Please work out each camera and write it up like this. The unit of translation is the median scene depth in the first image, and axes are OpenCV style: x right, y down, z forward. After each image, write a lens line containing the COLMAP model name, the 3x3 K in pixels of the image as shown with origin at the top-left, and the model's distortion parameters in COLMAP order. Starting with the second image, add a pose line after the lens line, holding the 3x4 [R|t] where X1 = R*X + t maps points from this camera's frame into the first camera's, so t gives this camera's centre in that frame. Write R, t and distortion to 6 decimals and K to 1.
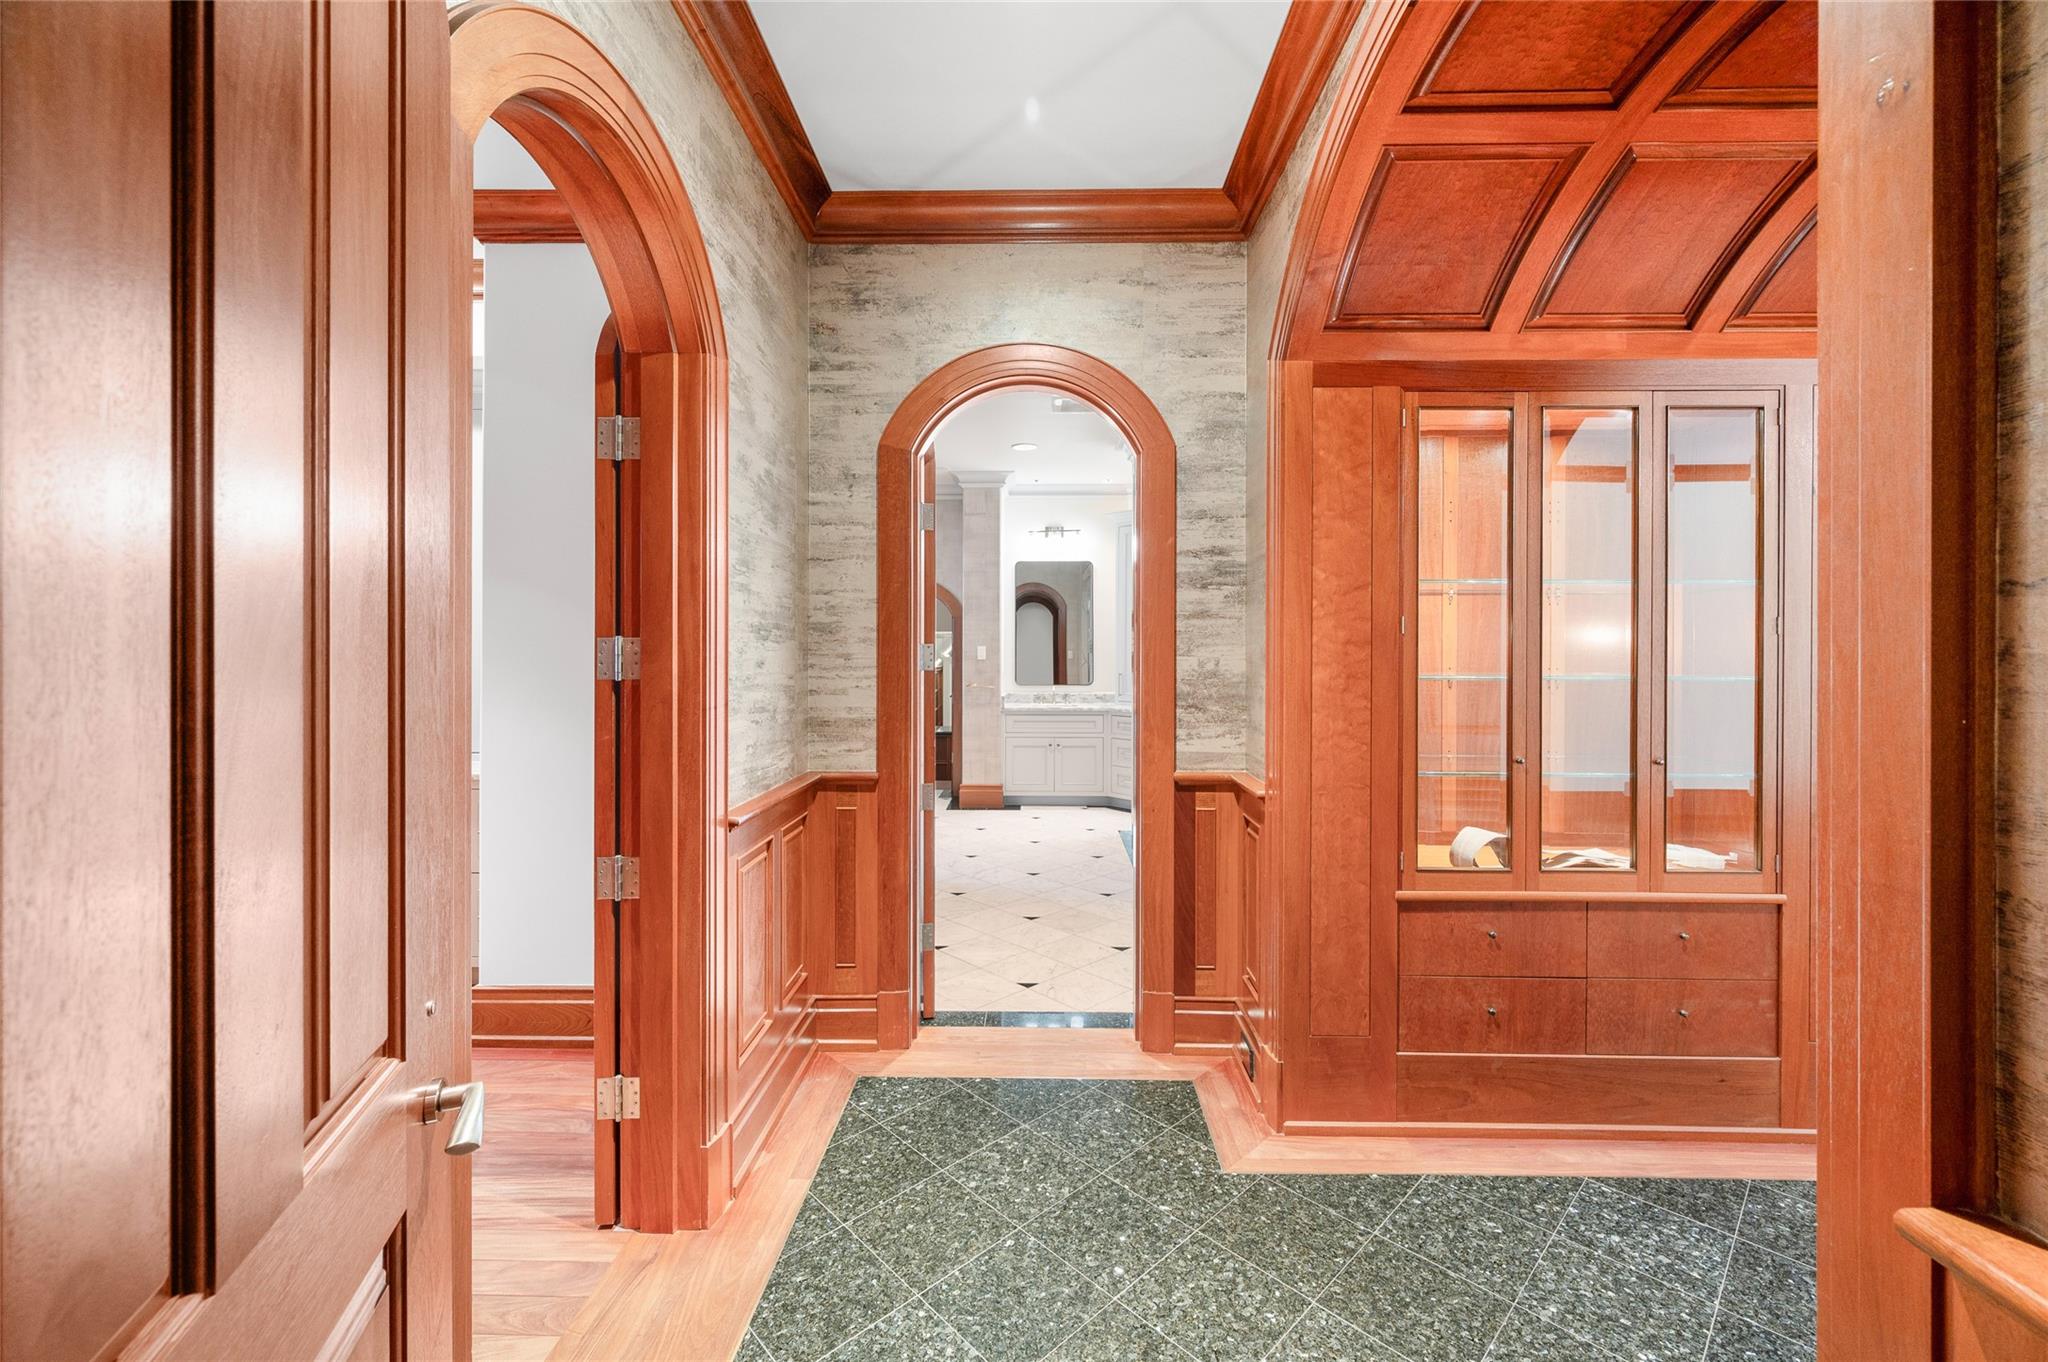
lens RADIAL K [[822.1, 0, 1027.1], [0, 822.1, 667.7], [0, 0, 1]] dist [0.002173, 0.000183]
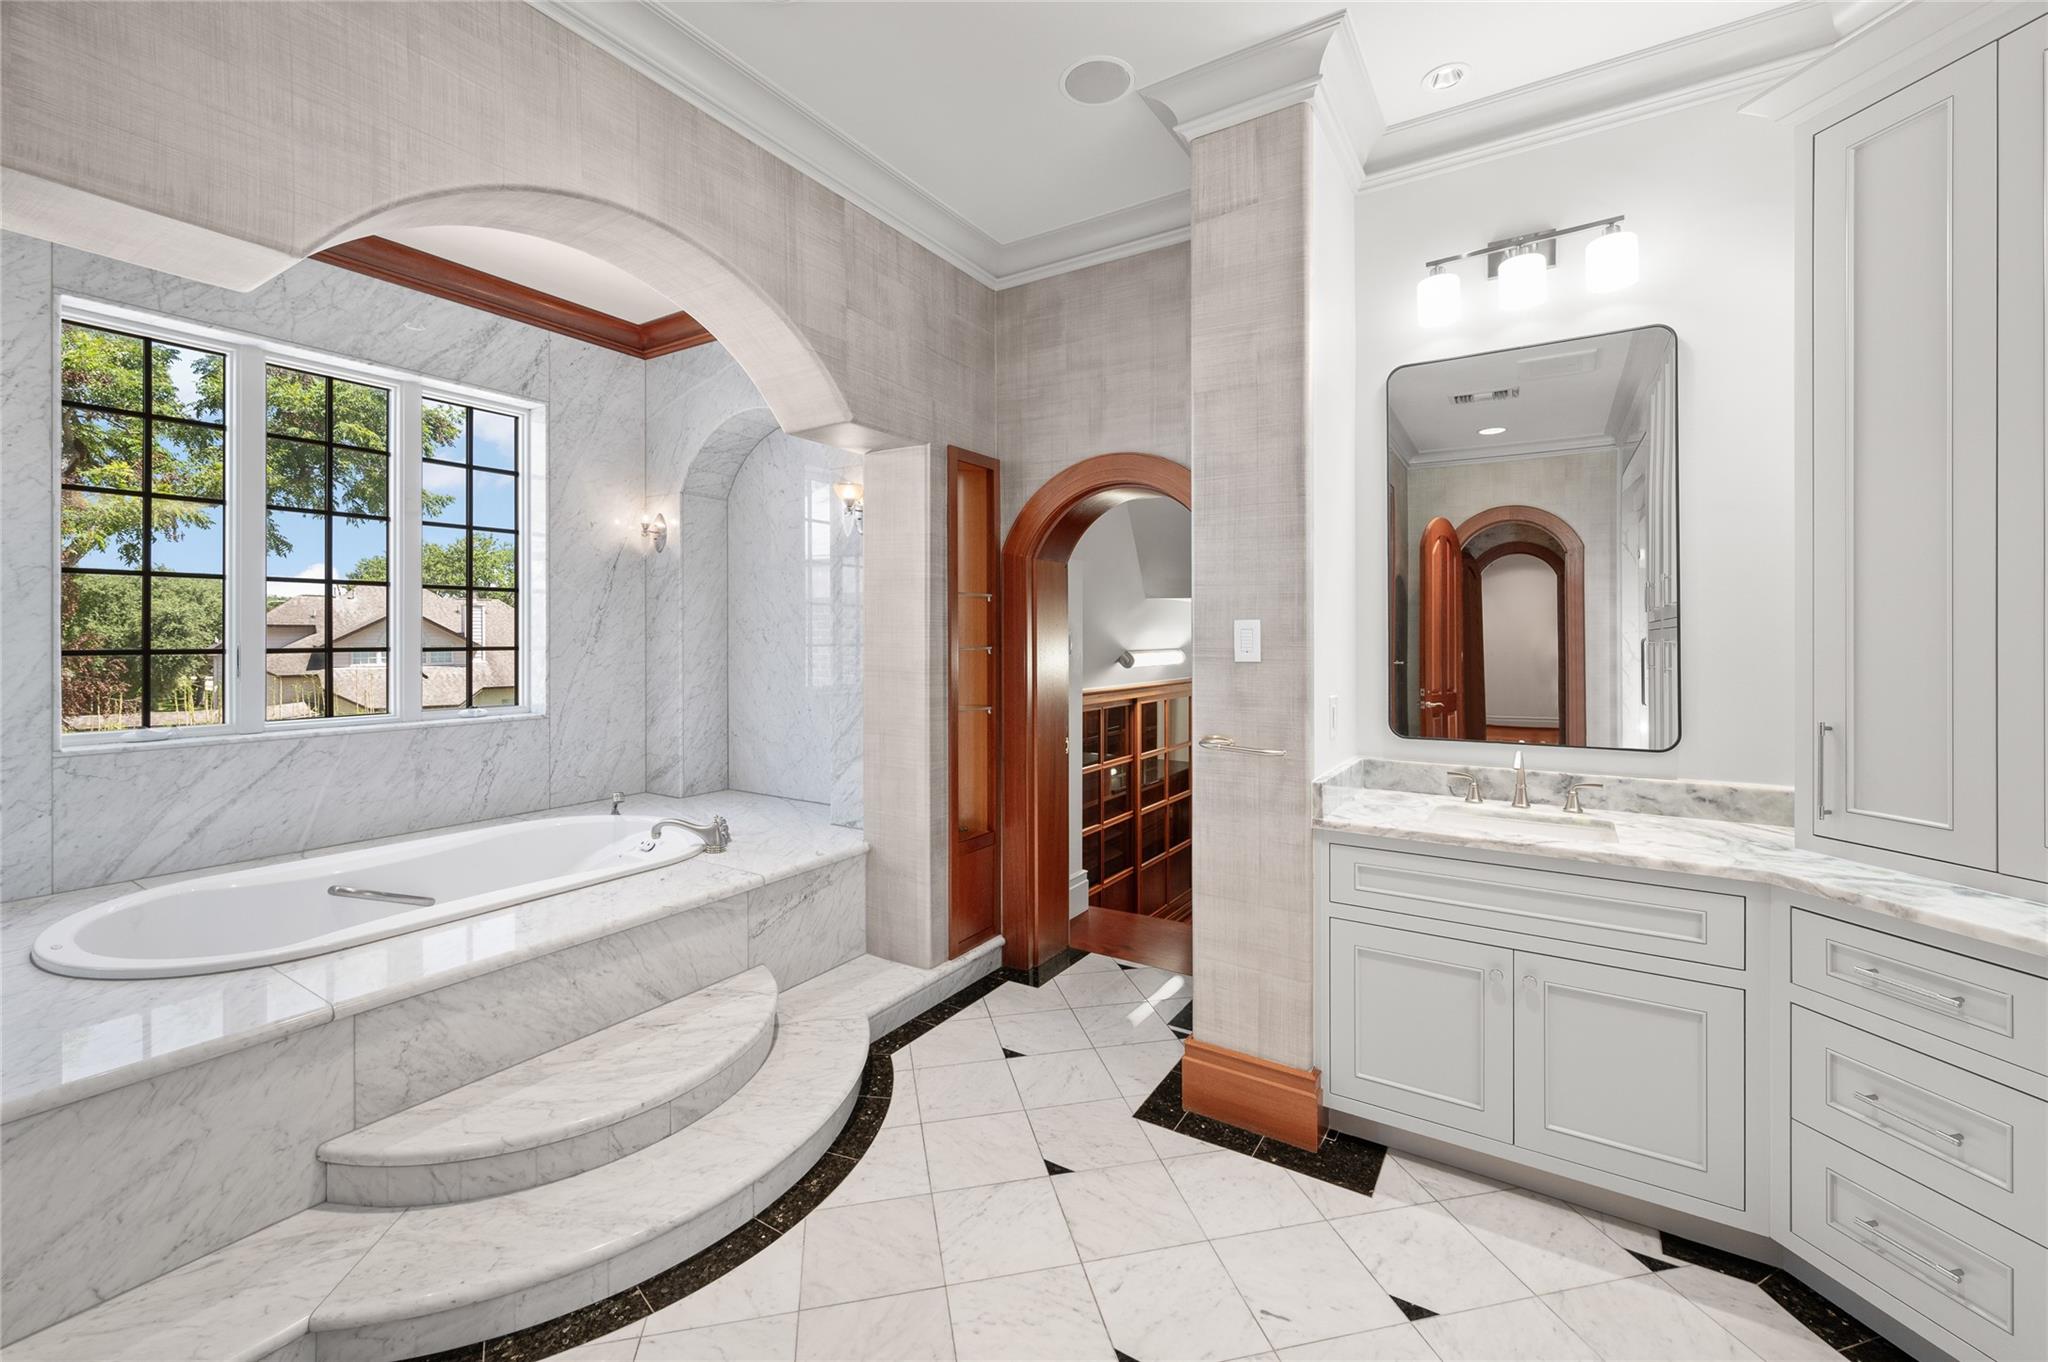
lens RADIAL K [[822.1, 0, 1044.8], [0, 822.1, 646.5], [0, 0, 1]] dist [0.002173, 0.000183]
pose [[0.861558, -0.003676, -0.507647, 0.038045], [0.000934, 0.999984, -0.005656, -0.013992], [0.507659, 0.004399, 0.861547, 0.685920]]
